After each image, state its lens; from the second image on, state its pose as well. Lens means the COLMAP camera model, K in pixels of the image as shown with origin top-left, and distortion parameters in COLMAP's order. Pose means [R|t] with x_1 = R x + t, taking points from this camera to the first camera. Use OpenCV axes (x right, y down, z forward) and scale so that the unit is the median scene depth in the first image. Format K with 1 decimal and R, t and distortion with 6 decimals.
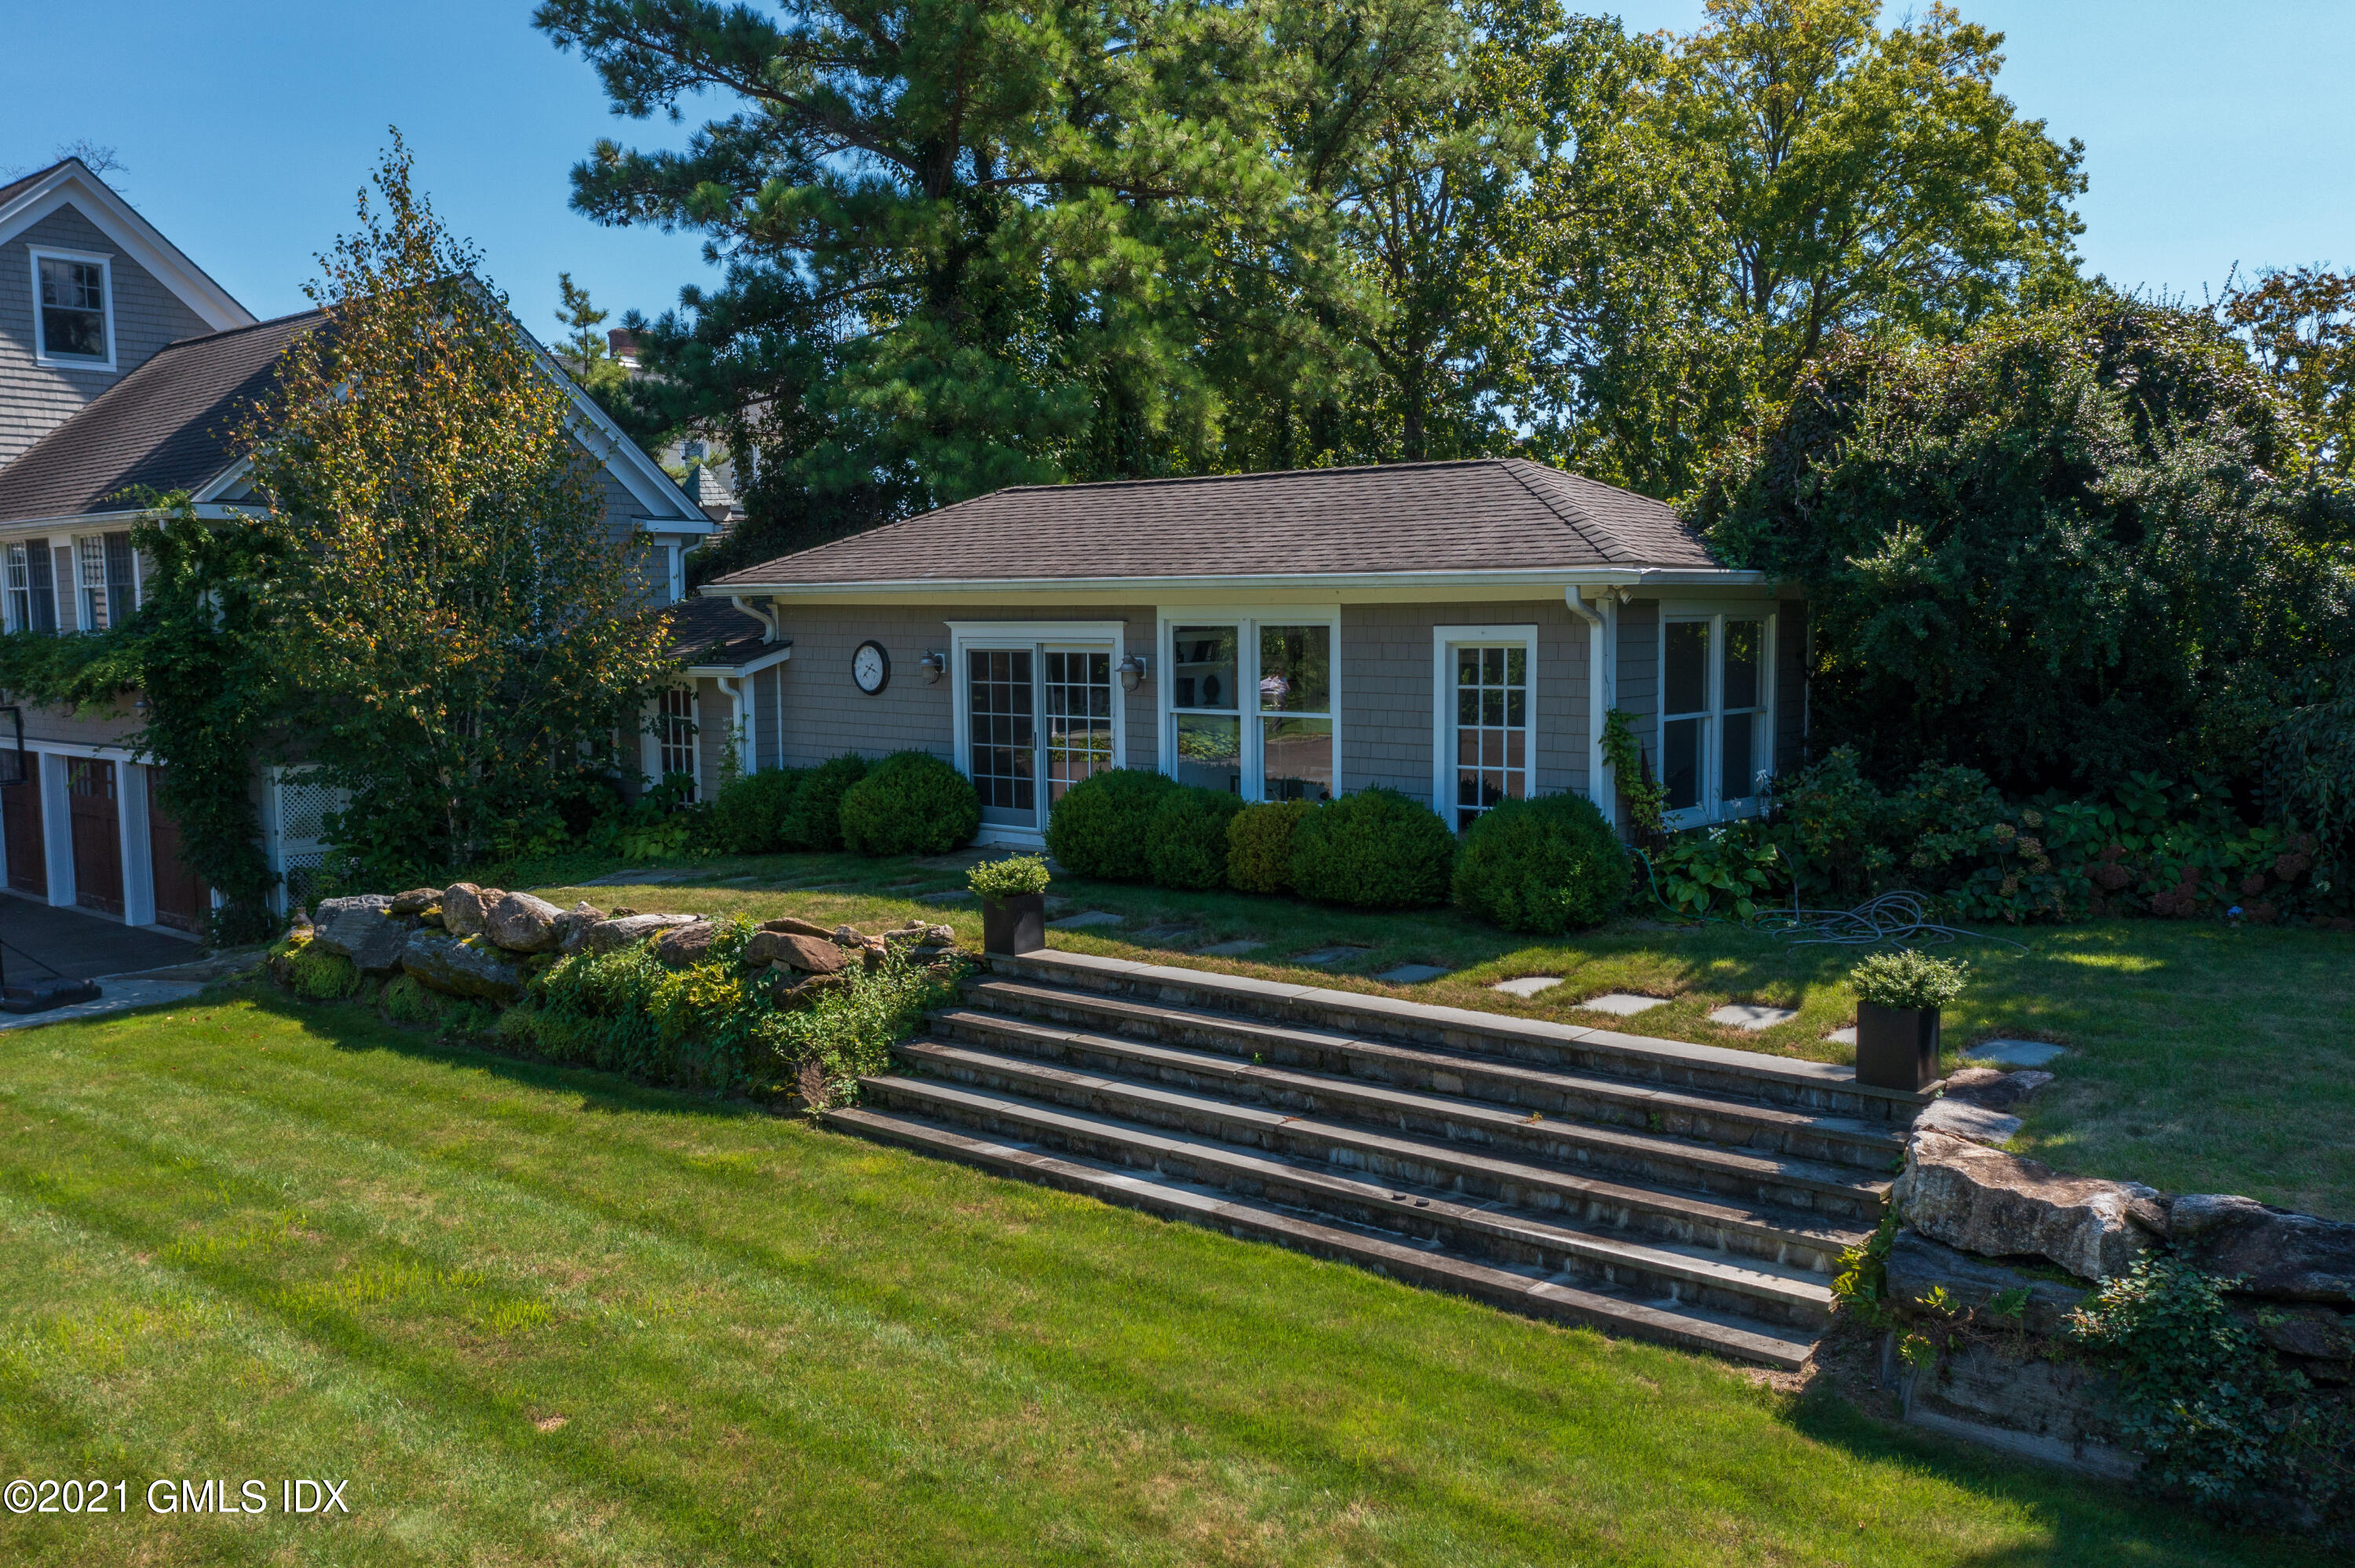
lens RADIAL K [[1877.6, 0, 1176.2], [0, 1877.6, 785.7], [0, 0, 1]] dist [-0.003906, -0.002112]
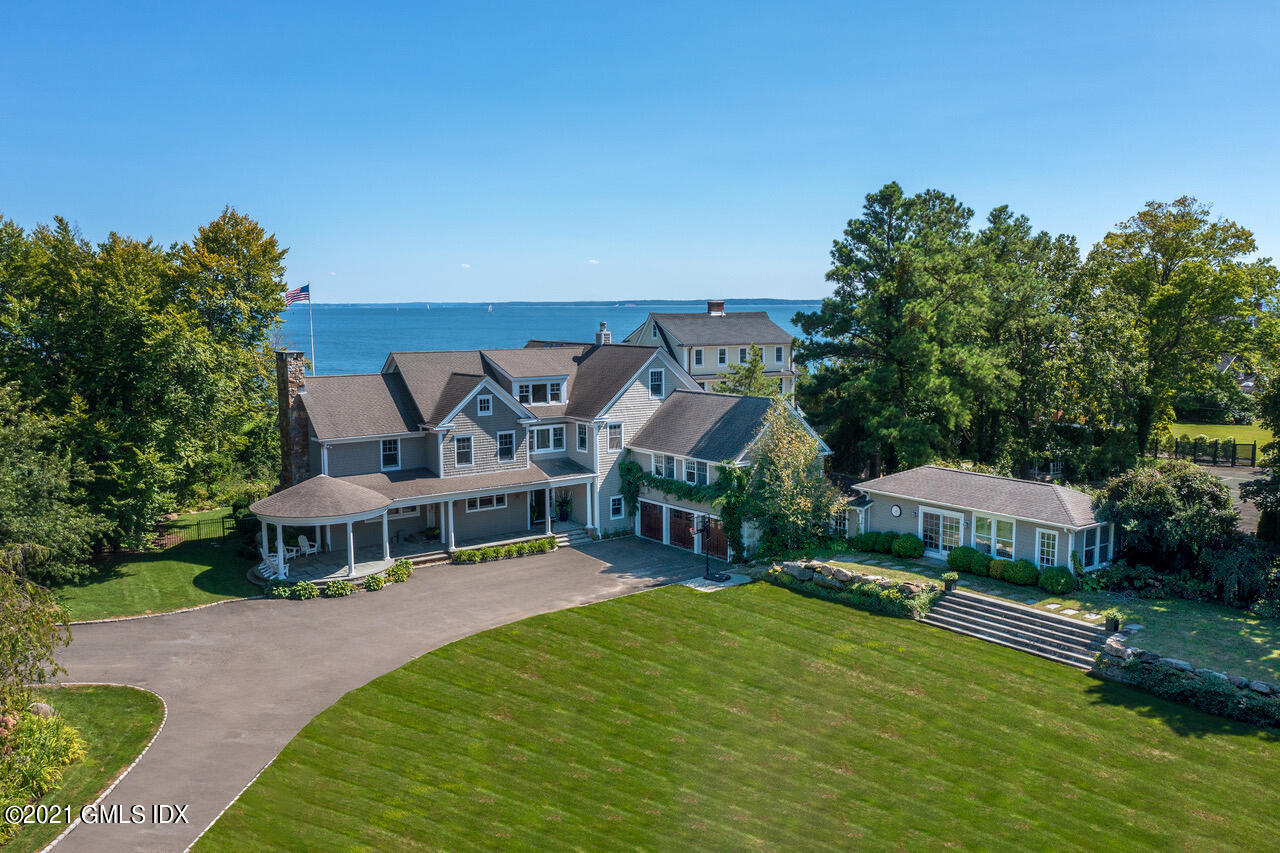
lens RADIAL K [[1023.1, 0, 641.2], [0, 1023.1, 427.6], [0, 0, 1]] dist [0.001632, 0.005885]
pose [[0.977791, 0.029734, -0.207462, -0.357554], [-0.023780, 0.999232, 0.031134, -0.442790], [0.208228, -0.025509, 0.977748, -2.007702]]
